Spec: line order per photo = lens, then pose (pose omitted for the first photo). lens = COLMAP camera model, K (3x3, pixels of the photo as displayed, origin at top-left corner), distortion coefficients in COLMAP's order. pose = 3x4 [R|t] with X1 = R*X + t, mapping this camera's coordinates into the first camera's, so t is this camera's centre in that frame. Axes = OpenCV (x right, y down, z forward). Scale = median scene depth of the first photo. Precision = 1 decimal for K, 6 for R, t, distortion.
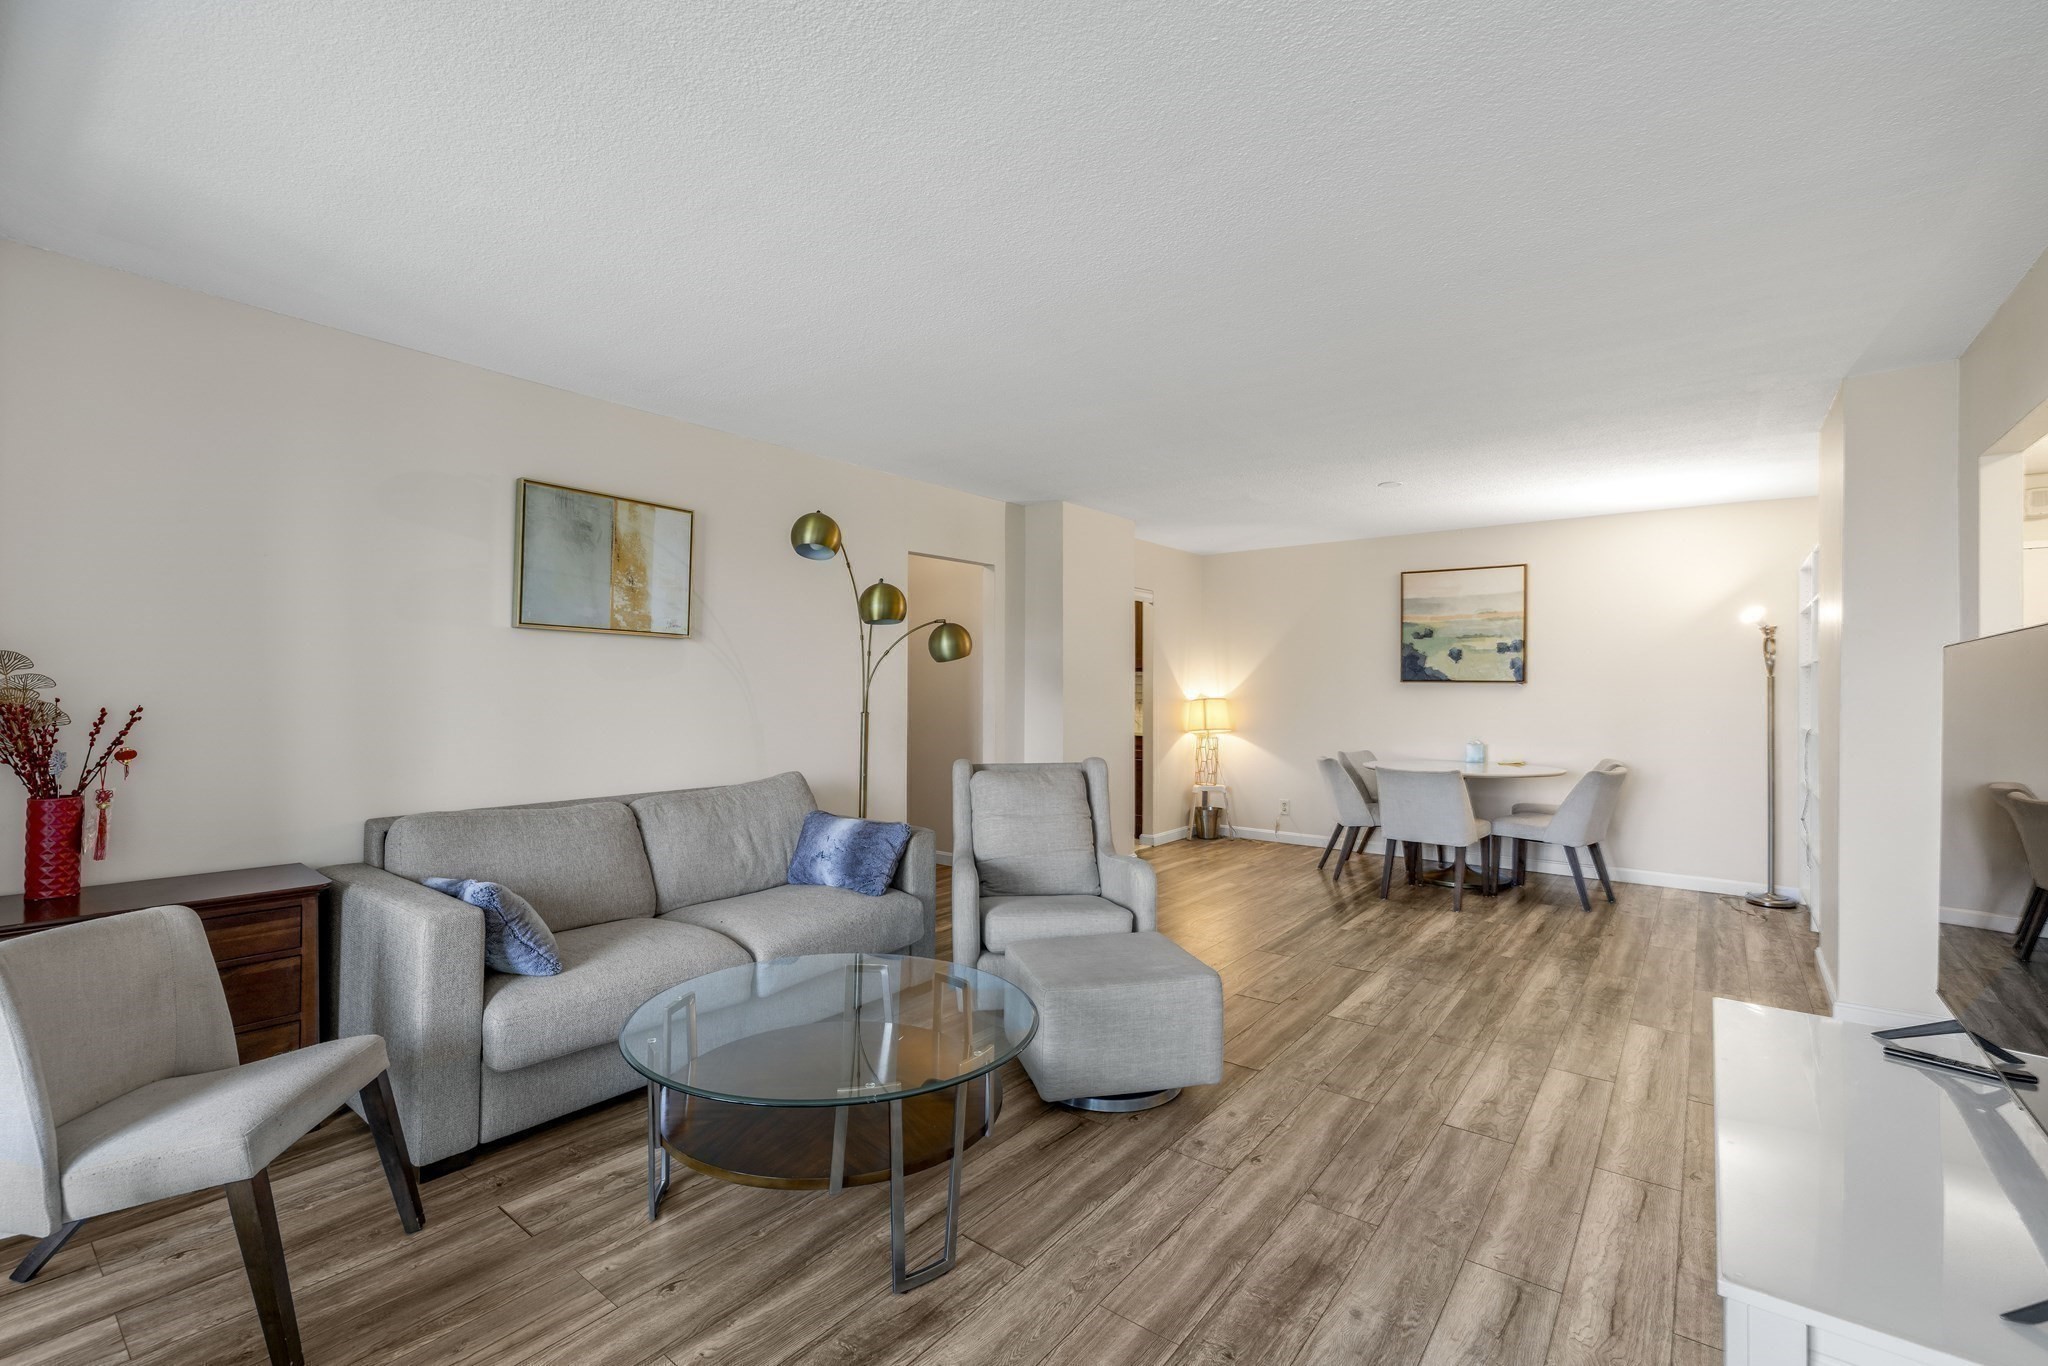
lens RADIAL K [[895.7, 0, 1006.1], [0, 895.7, 676.9], [0, 0, 1]] dist [-0.004904, 0.000881]
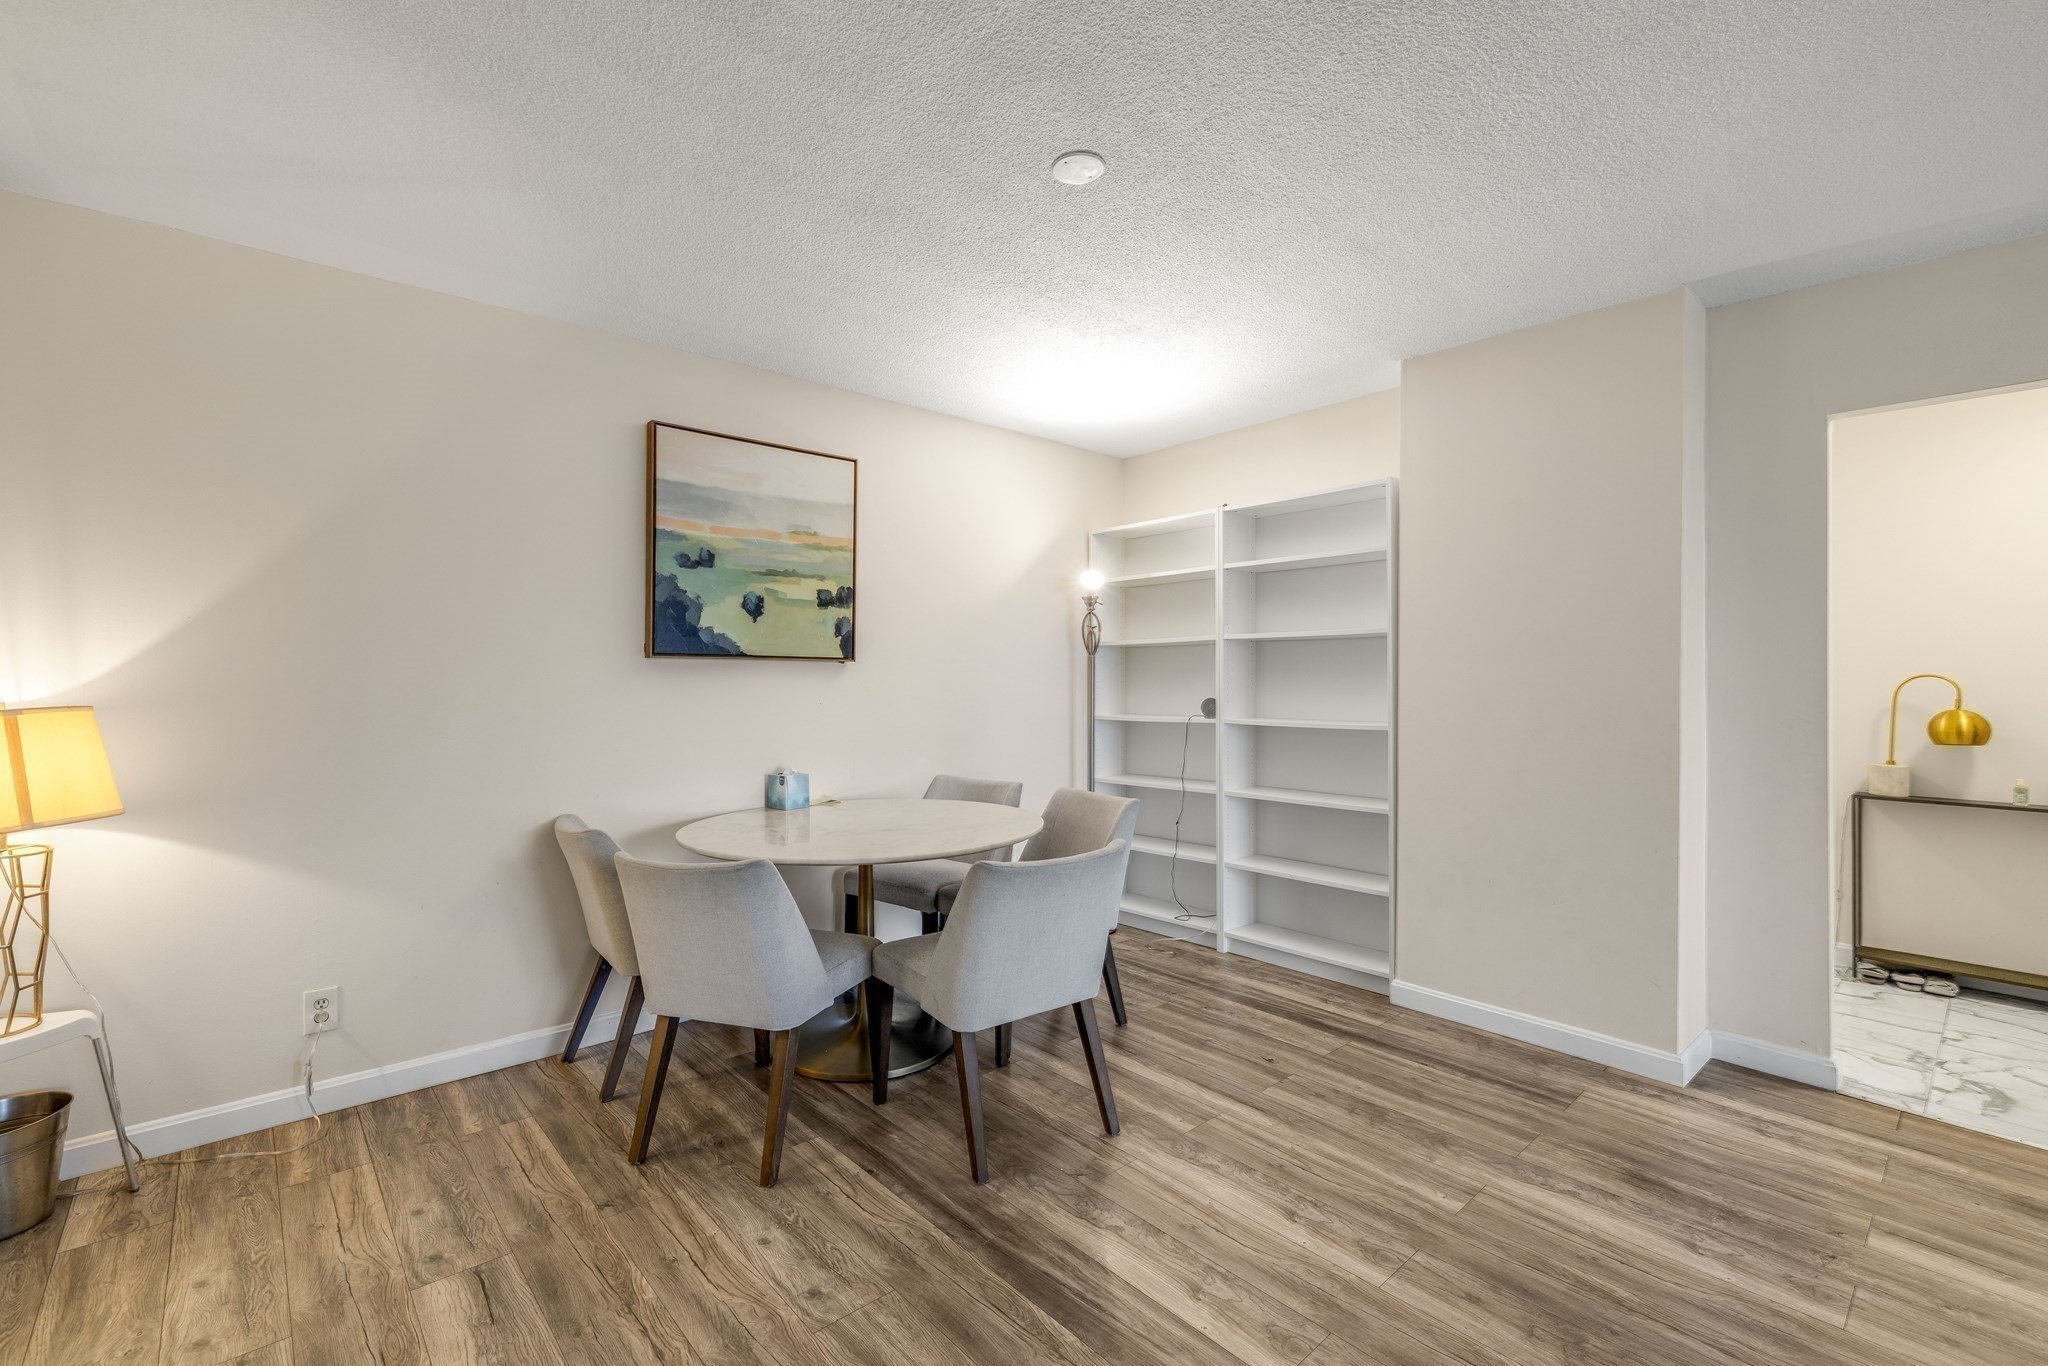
lens RADIAL K [[895.7, 0, 1020.0], [0, 895.7, 668.4], [0, 0, 1]] dist [-0.004904, 0.000881]
pose [[0.174818, -0.001441, 0.984600, 0.016757], [-0.012097, 0.999920, 0.003611, 0.008350], [-0.984527, -0.012542, 0.174786, 0.789738]]
